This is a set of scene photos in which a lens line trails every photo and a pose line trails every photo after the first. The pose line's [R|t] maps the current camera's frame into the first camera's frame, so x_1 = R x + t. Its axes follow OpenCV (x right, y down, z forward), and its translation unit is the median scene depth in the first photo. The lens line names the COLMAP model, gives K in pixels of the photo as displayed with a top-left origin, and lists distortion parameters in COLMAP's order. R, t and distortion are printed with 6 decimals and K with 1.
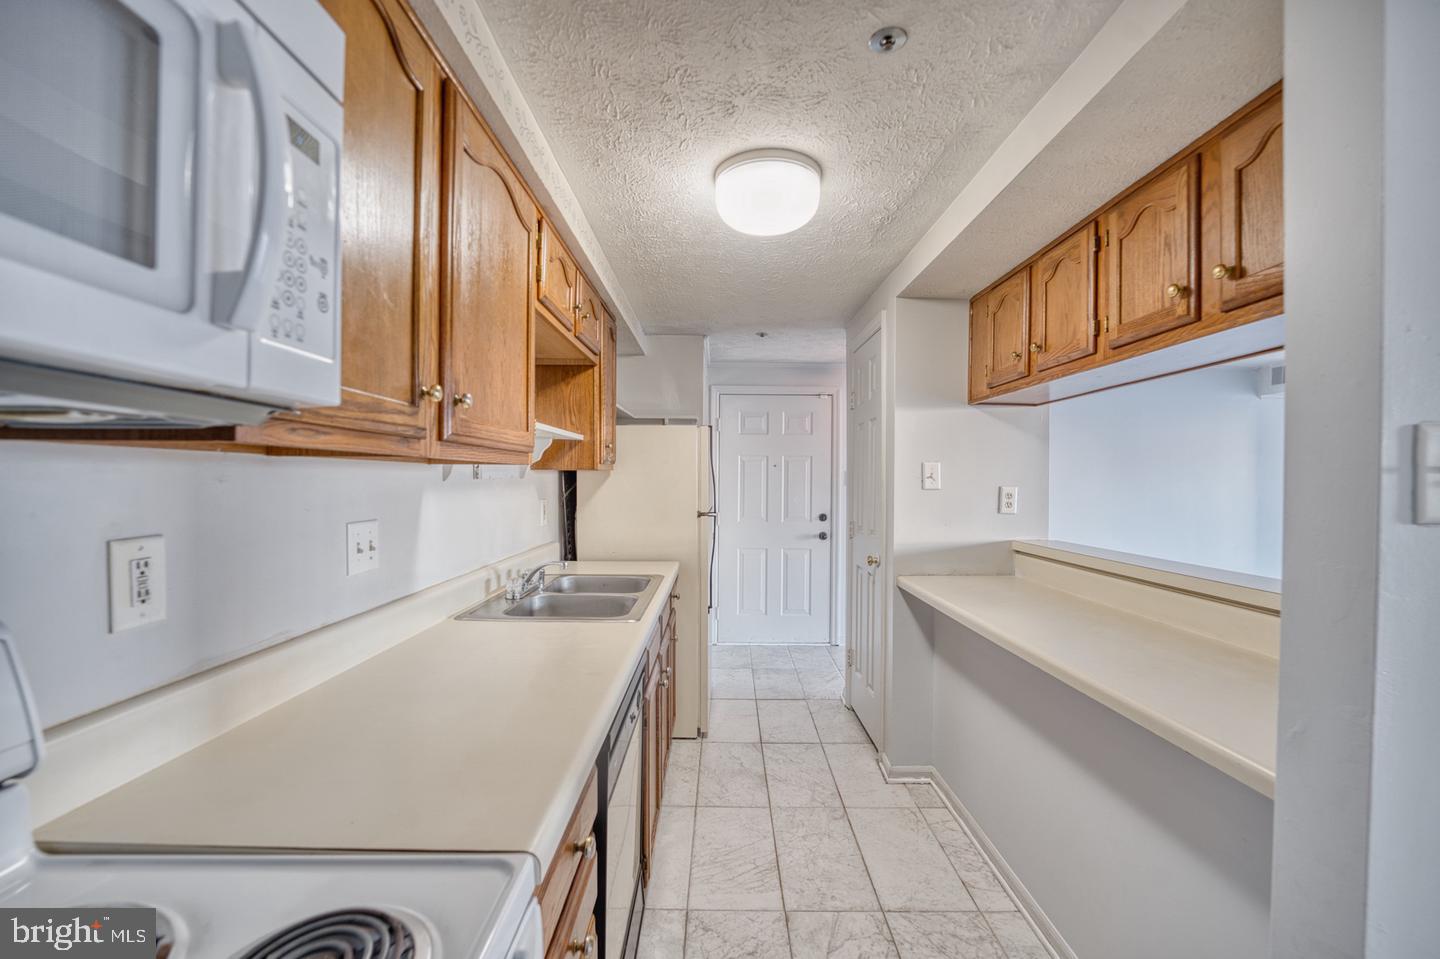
lens RADIAL K [[597.0, 0, 699.7], [0, 597.0, 478.6], [0, 0, 1]] dist [-0.015982, 0.000941]
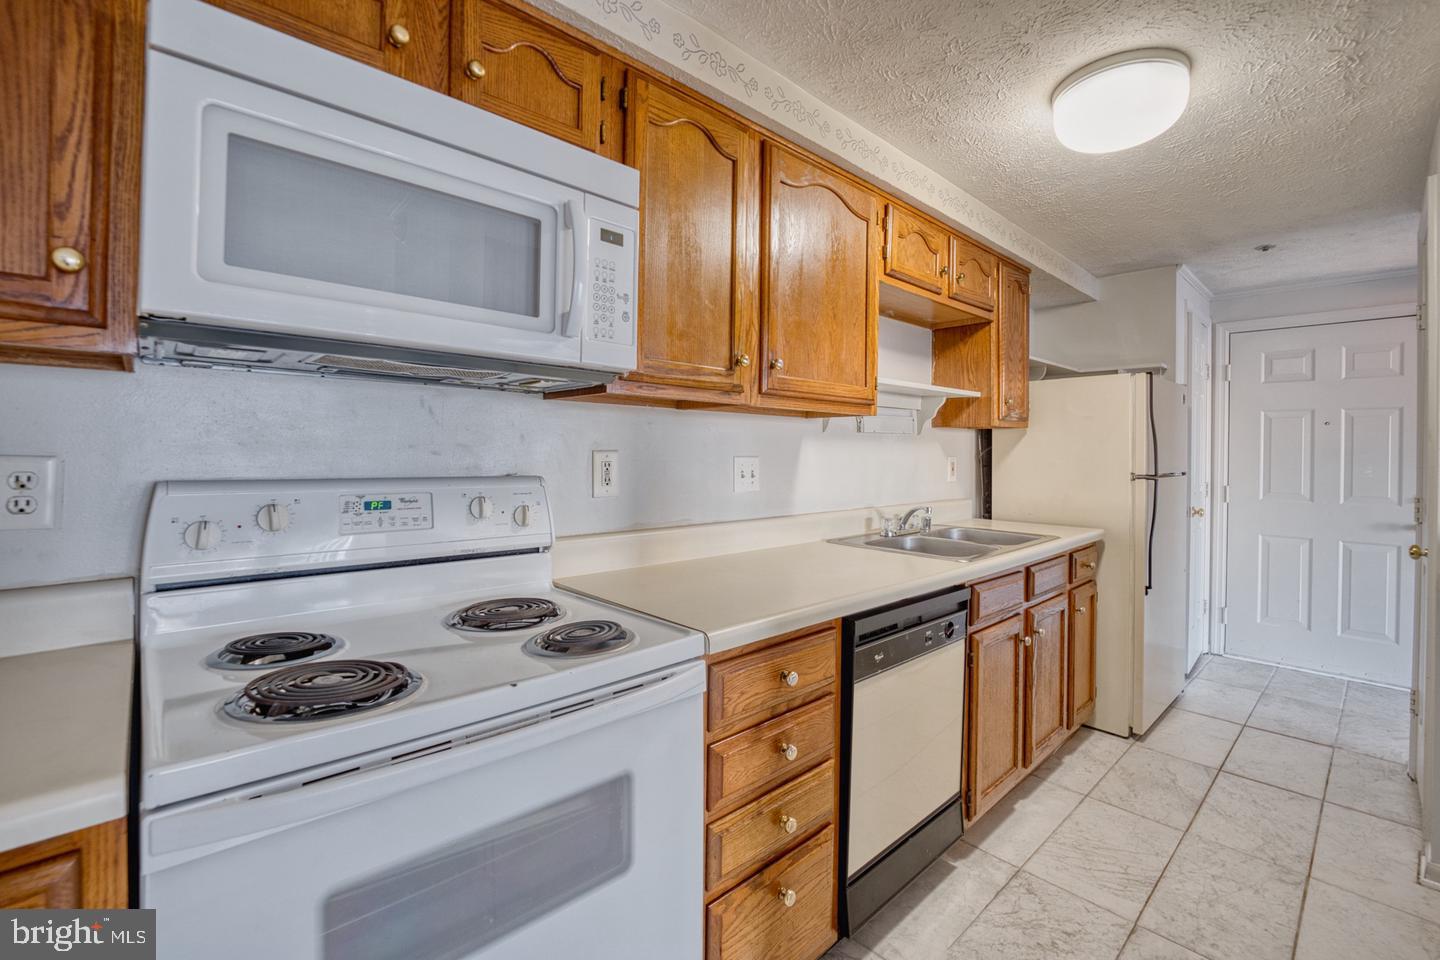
lens RADIAL K [[597.0, 0, 711.6], [0, 597.0, 444.9], [0, 0, 1]] dist [-0.015982, 0.000941]
pose [[0.690019, -0.000893, -0.723791, 0.338686], [-0.009403, 0.999904, -0.010198, 0.048377], [0.723730, 0.013843, 0.689944, -0.045534]]
